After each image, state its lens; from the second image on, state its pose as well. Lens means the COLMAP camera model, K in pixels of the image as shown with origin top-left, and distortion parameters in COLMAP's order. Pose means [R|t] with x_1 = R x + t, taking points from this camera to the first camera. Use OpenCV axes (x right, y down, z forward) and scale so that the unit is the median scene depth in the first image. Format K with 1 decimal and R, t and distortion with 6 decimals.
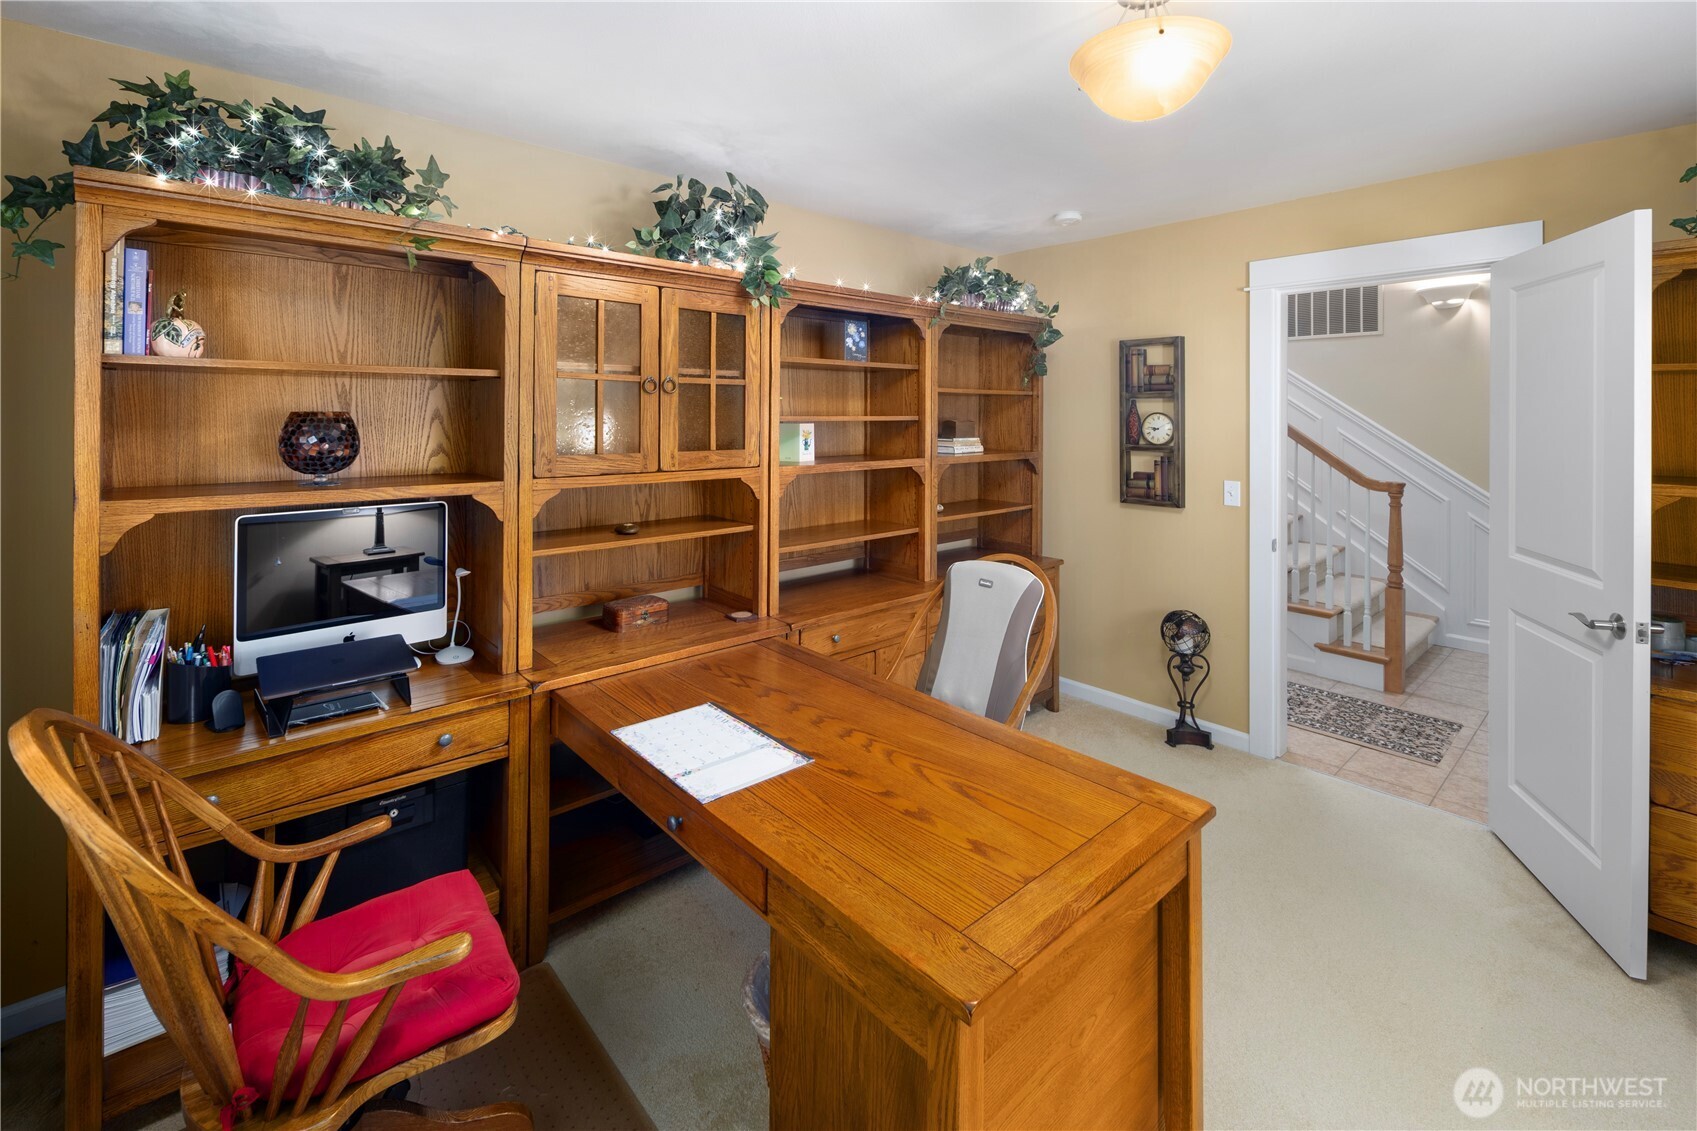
lens RADIAL K [[743.7, 0, 849.5], [0, 743.7, 559.5], [0, 0, 1]] dist [0.001082, -0.001395]
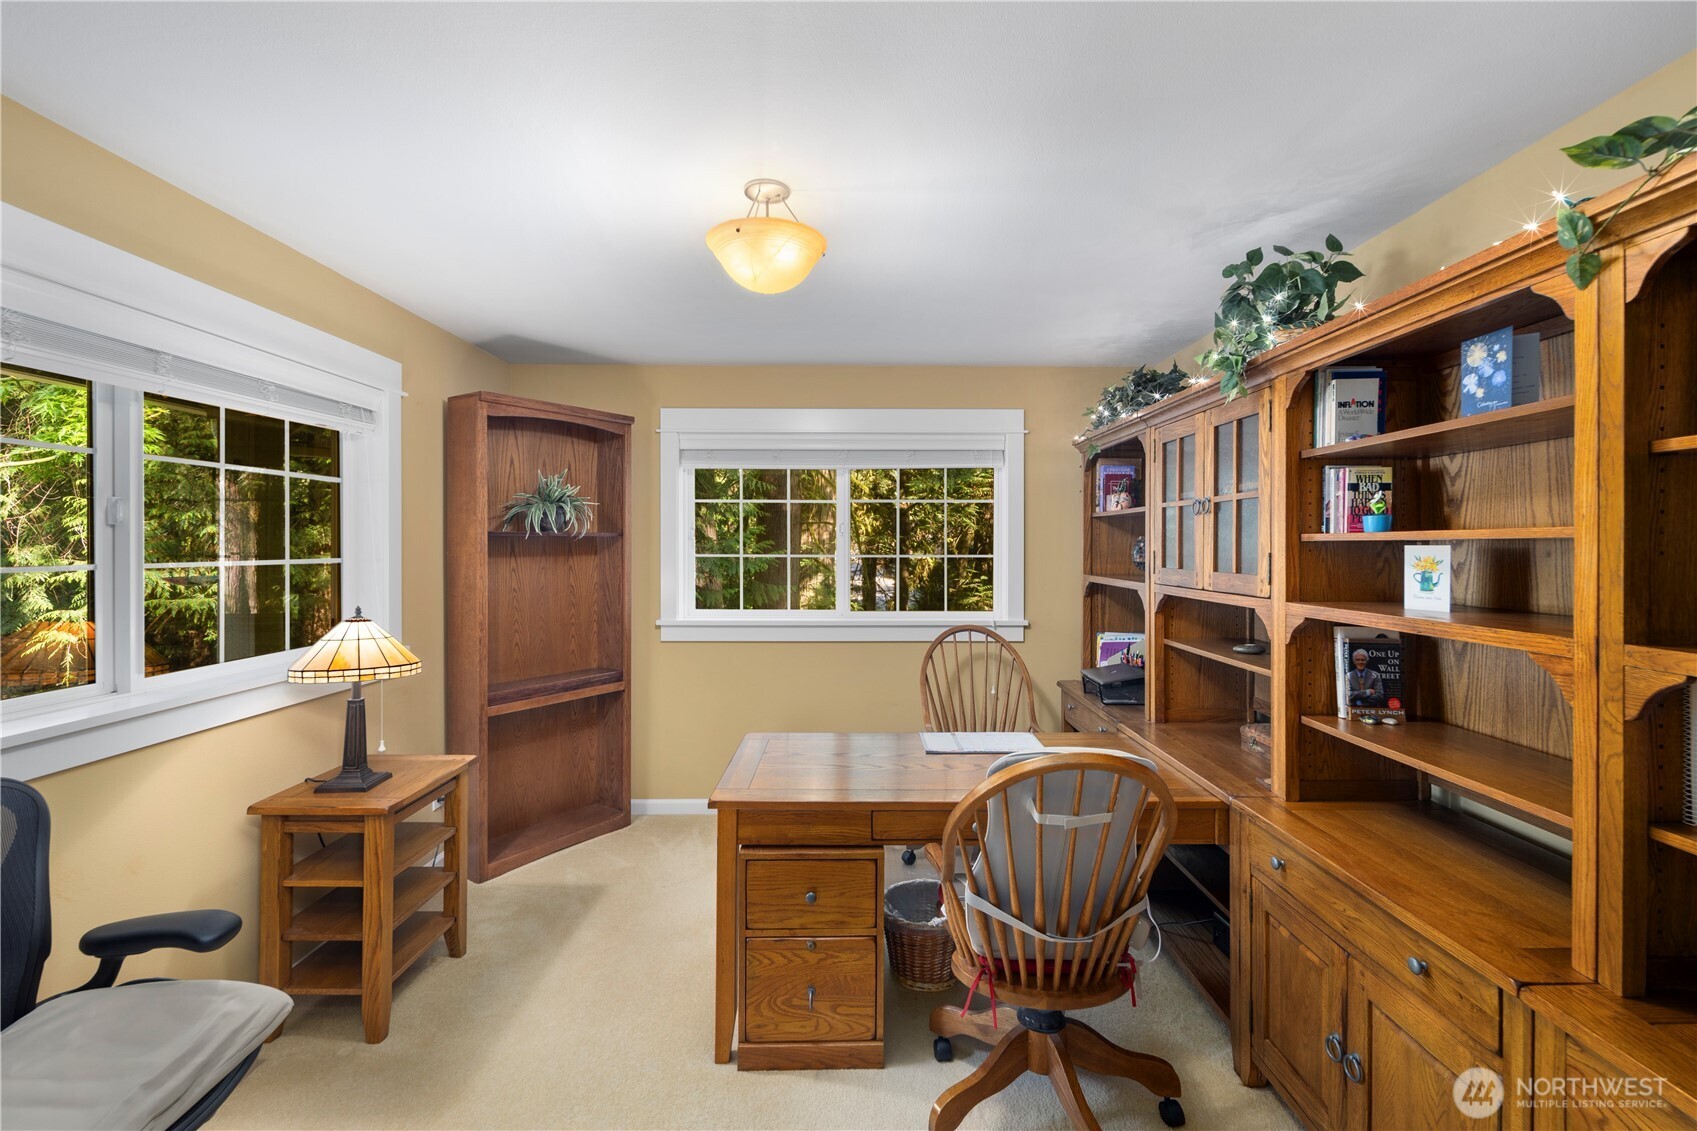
lens RADIAL K [[743.7, 0, 850.7], [0, 743.7, 550.5], [0, 0, 1]] dist [0.001082, -0.001395]
pose [[-0.665249, -0.003383, -0.746614, 0.640385], [-0.147015, 0.981006, 0.126549, -0.182949], [0.732004, 0.193950, -0.653110, 1.033226]]
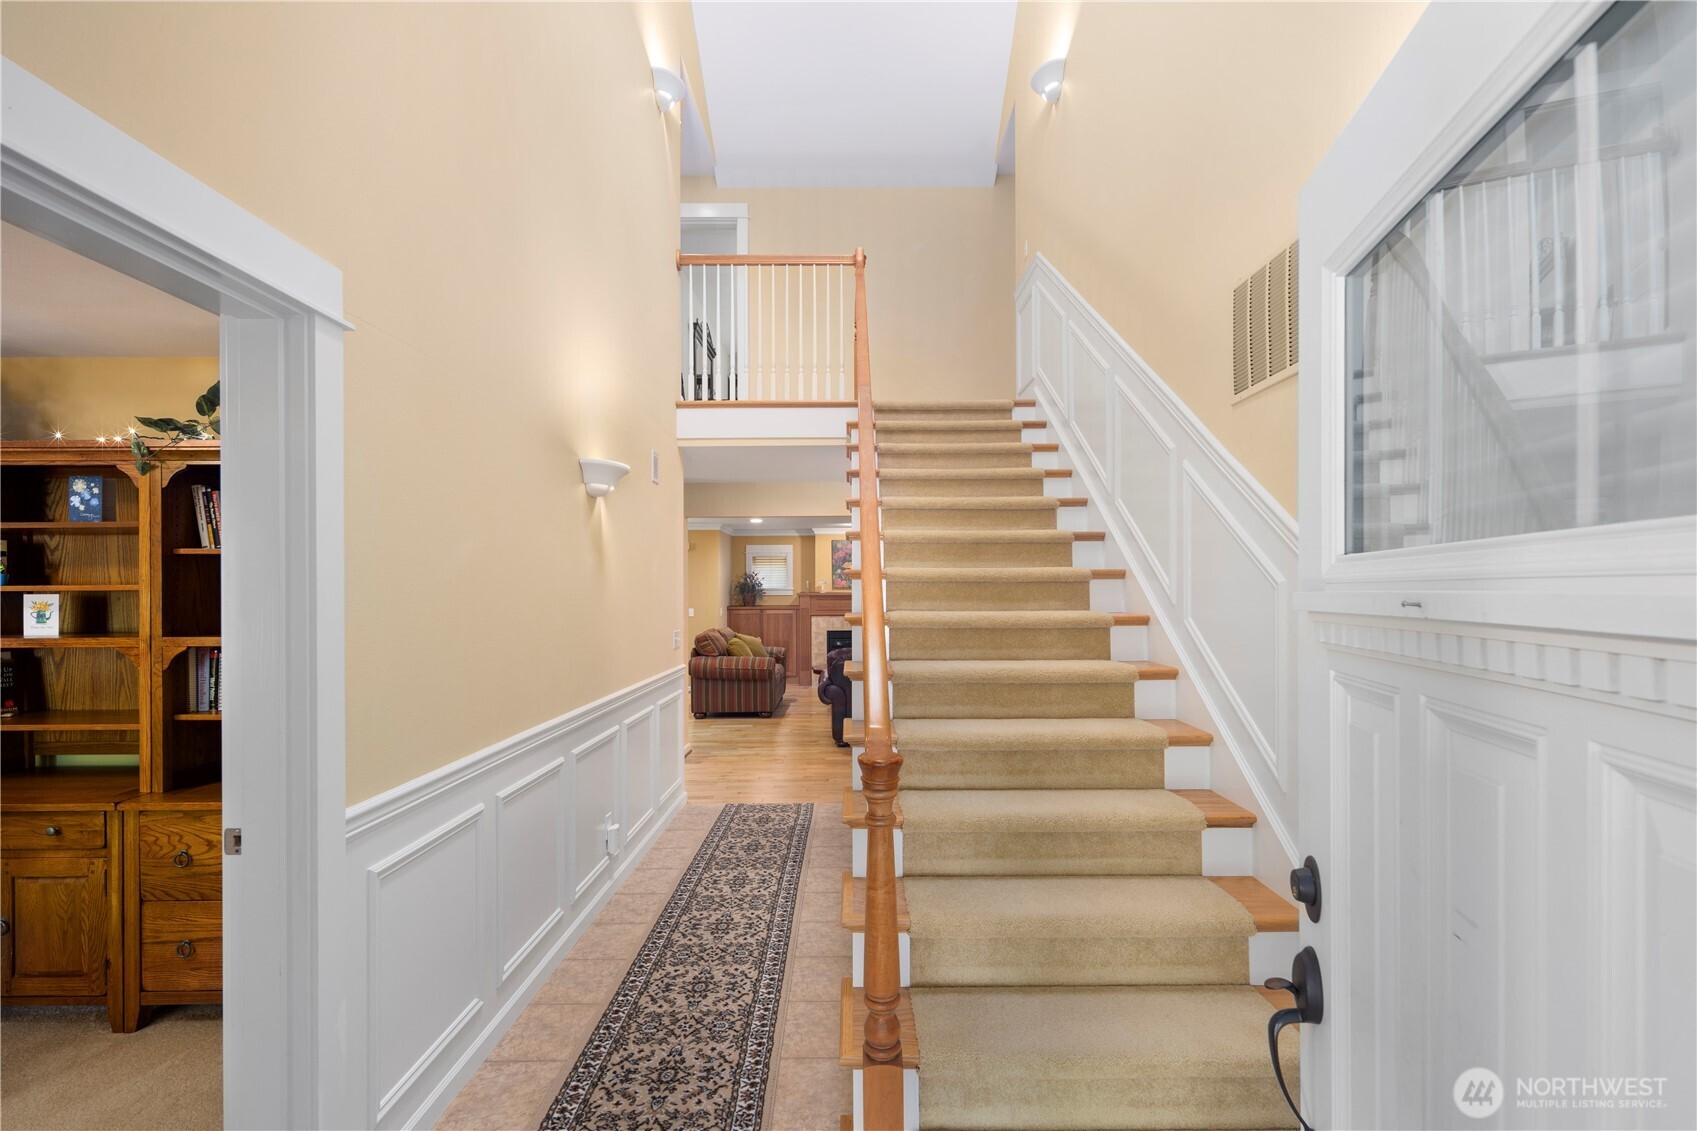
lens RADIAL K [[743.7, 0, 861.6], [0, 743.7, 589.6], [0, 0, 1]] dist [0.001082, -0.001395]
pose [[0.747898, -0.012122, -0.663702, 1.243230], [-0.117153, 0.981729, -0.149946, -0.166991], [0.653393, 0.189899, 0.732813, 0.974265]]
